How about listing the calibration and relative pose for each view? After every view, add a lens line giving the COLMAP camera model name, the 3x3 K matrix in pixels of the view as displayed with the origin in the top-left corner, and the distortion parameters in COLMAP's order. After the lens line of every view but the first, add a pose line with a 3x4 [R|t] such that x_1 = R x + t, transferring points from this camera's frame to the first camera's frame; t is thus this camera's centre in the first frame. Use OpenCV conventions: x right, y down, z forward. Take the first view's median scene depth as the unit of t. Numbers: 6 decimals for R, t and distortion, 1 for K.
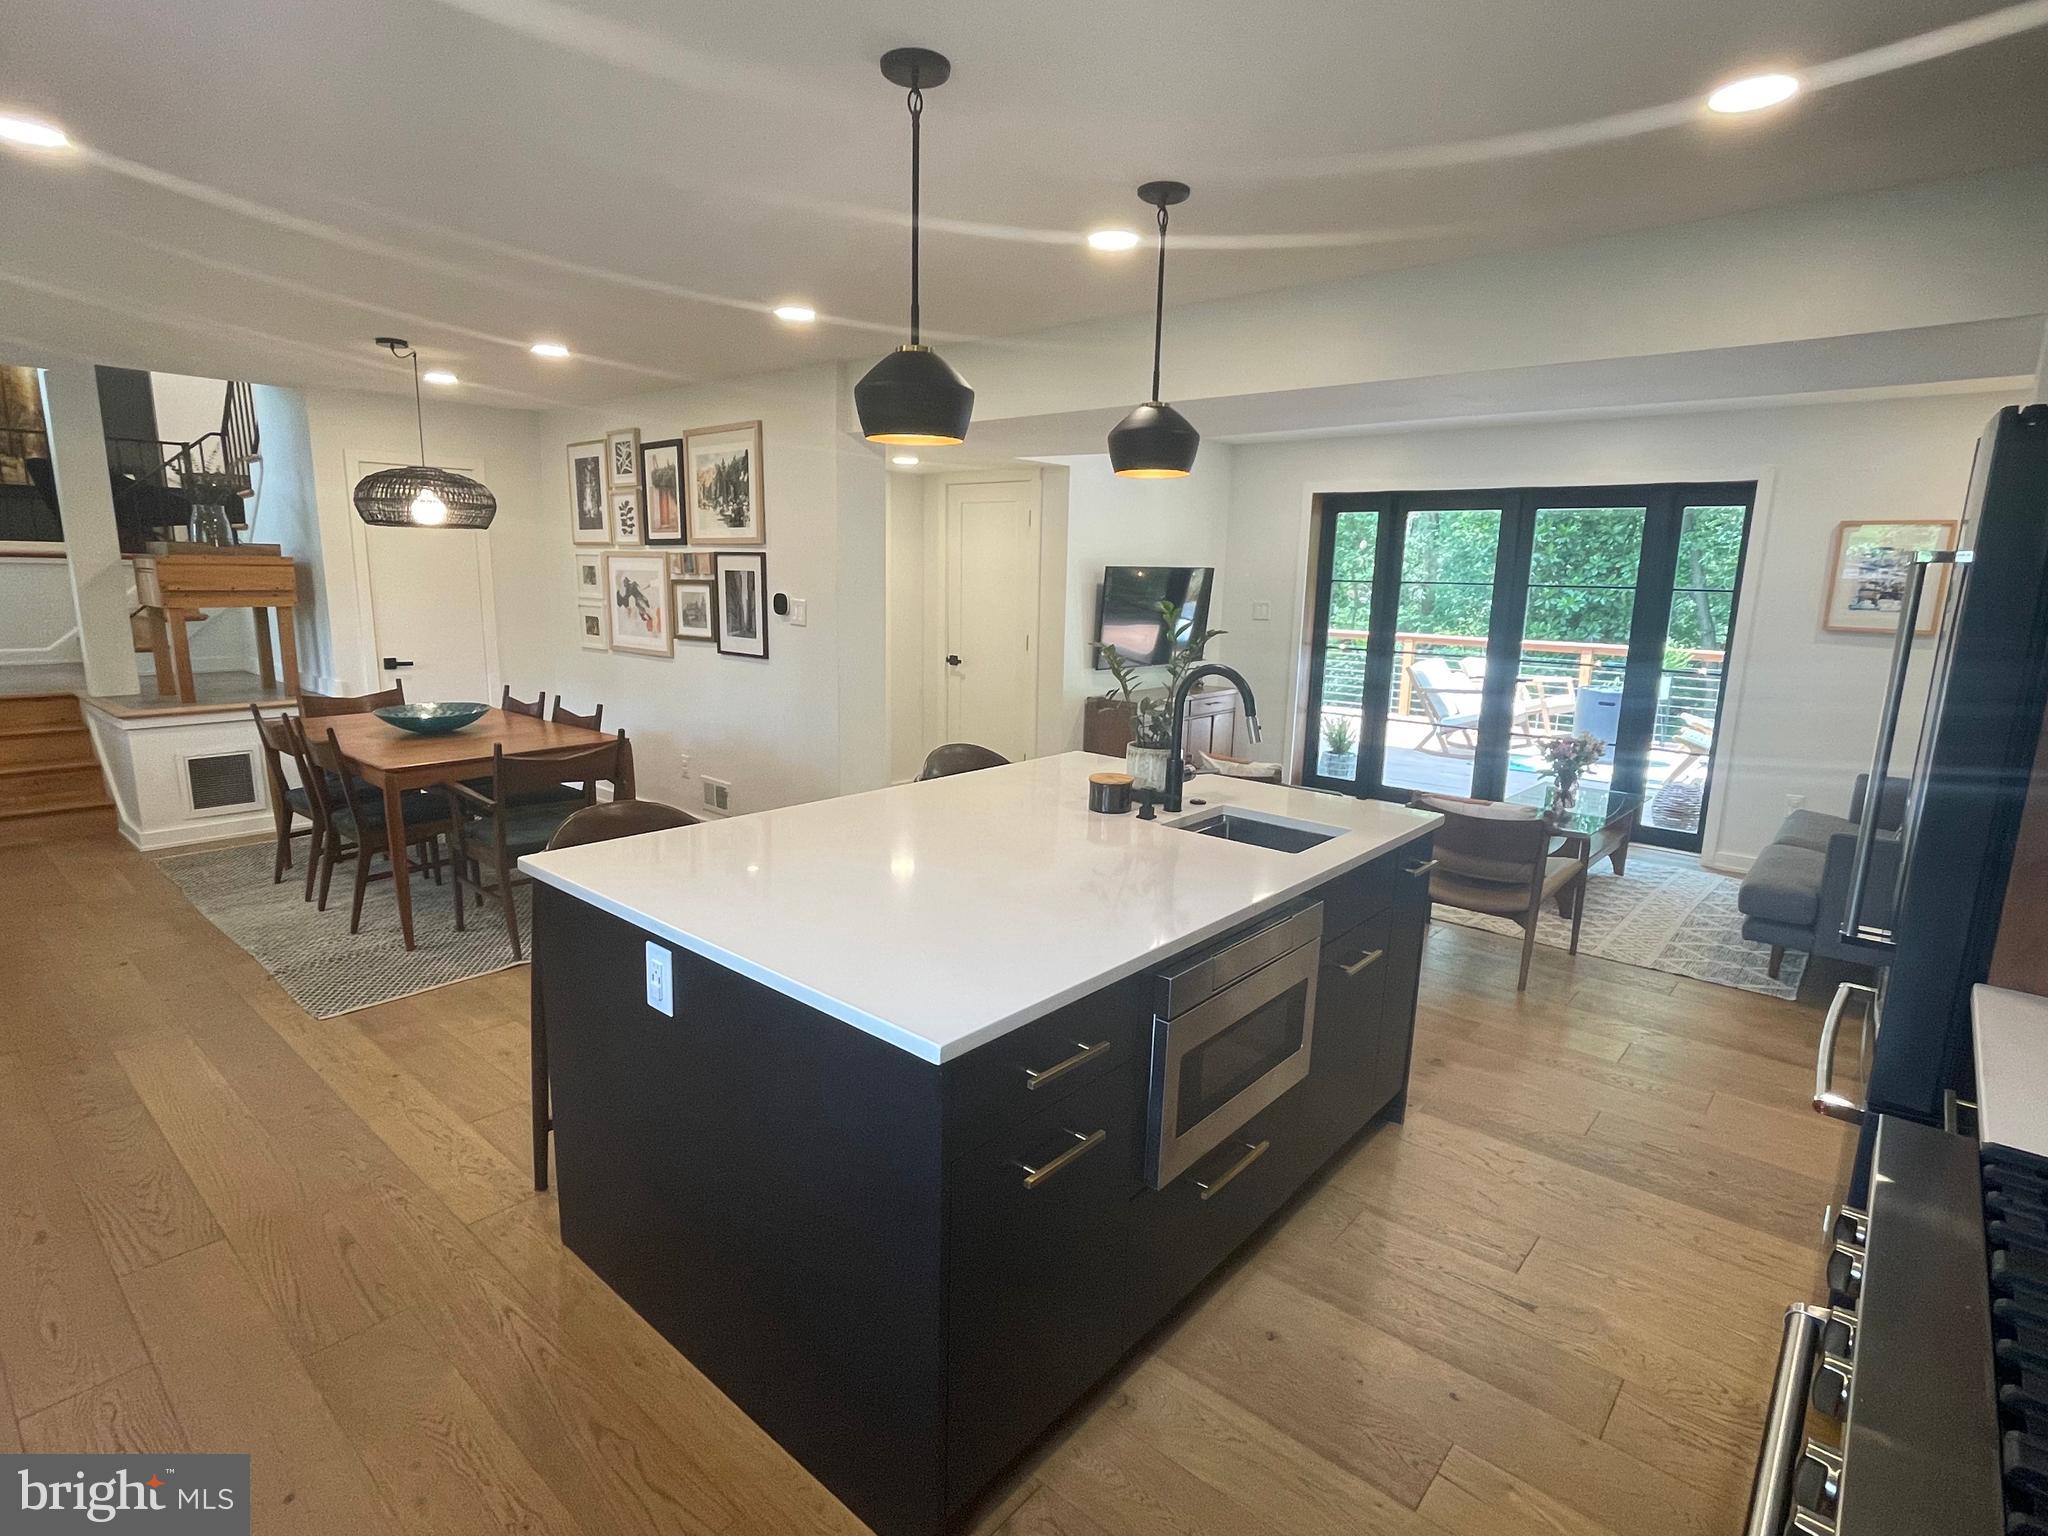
lens RADIAL K [[1043.5, 0, 1013.2], [0, 1043.5, 774.0], [0, 0, 1]] dist [0.000488, -0.000321]
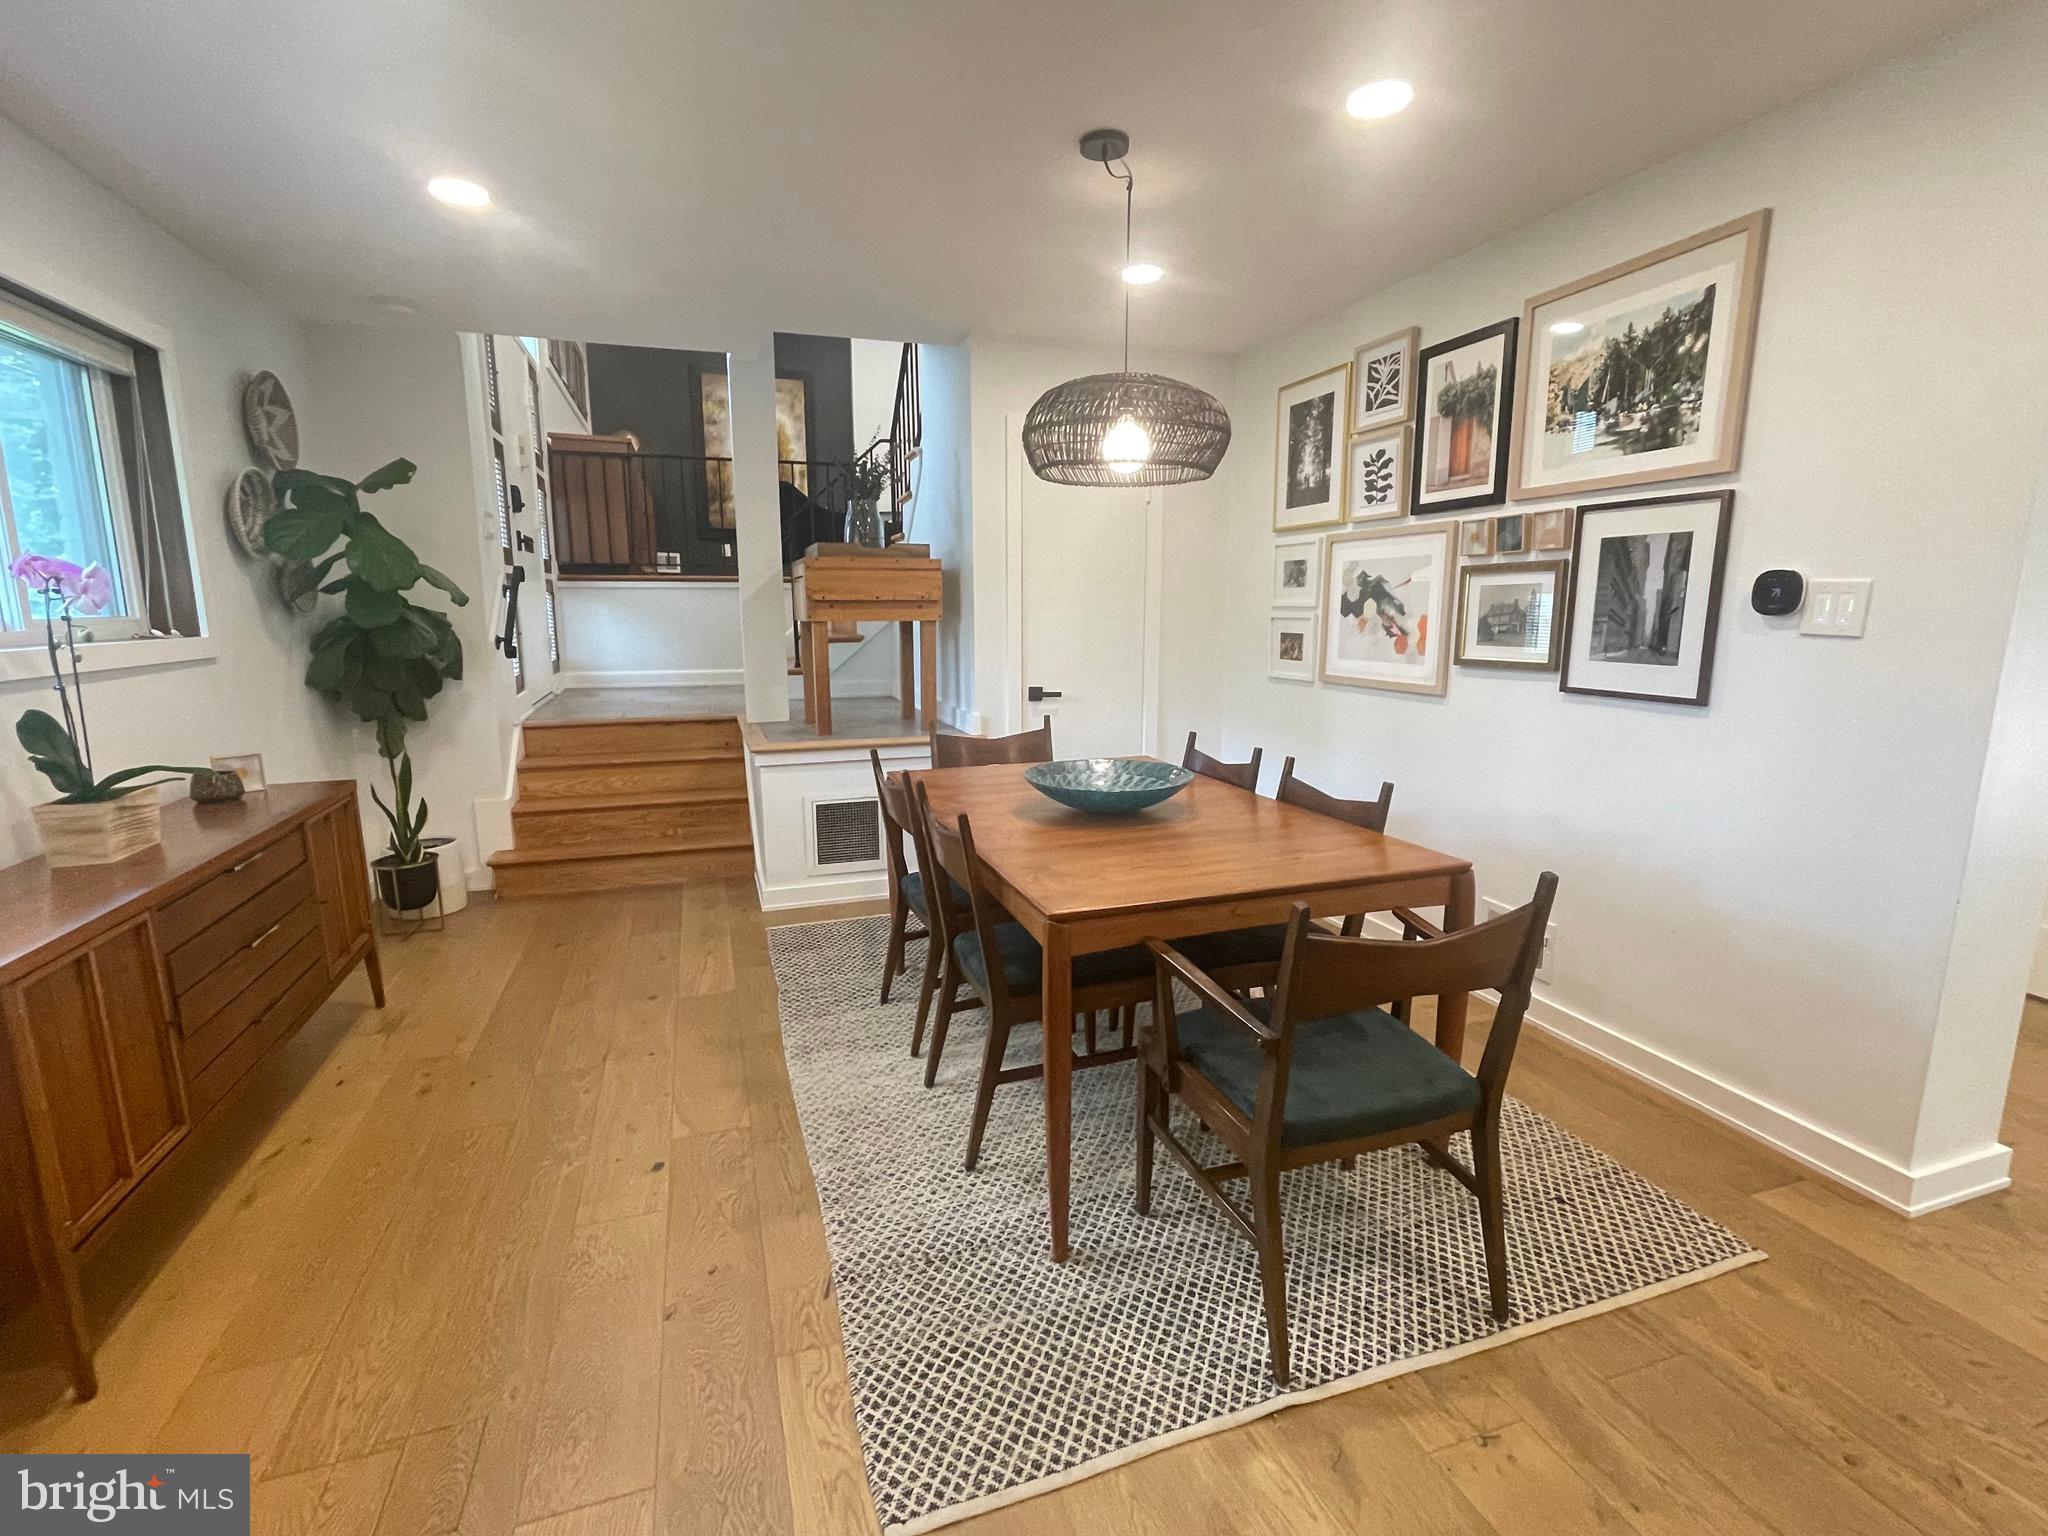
lens RADIAL K [[949.8, 0, 1023.9], [0, 949.8, 771.8], [0, 0, 1]] dist [-0.002493, -0.000263]
pose [[0.868607, 0.066213, -0.491058, -0.274501], [-0.079365, 0.996828, -0.005974, -0.046540], [0.489104, 0.044162, 0.871107, 0.414637]]
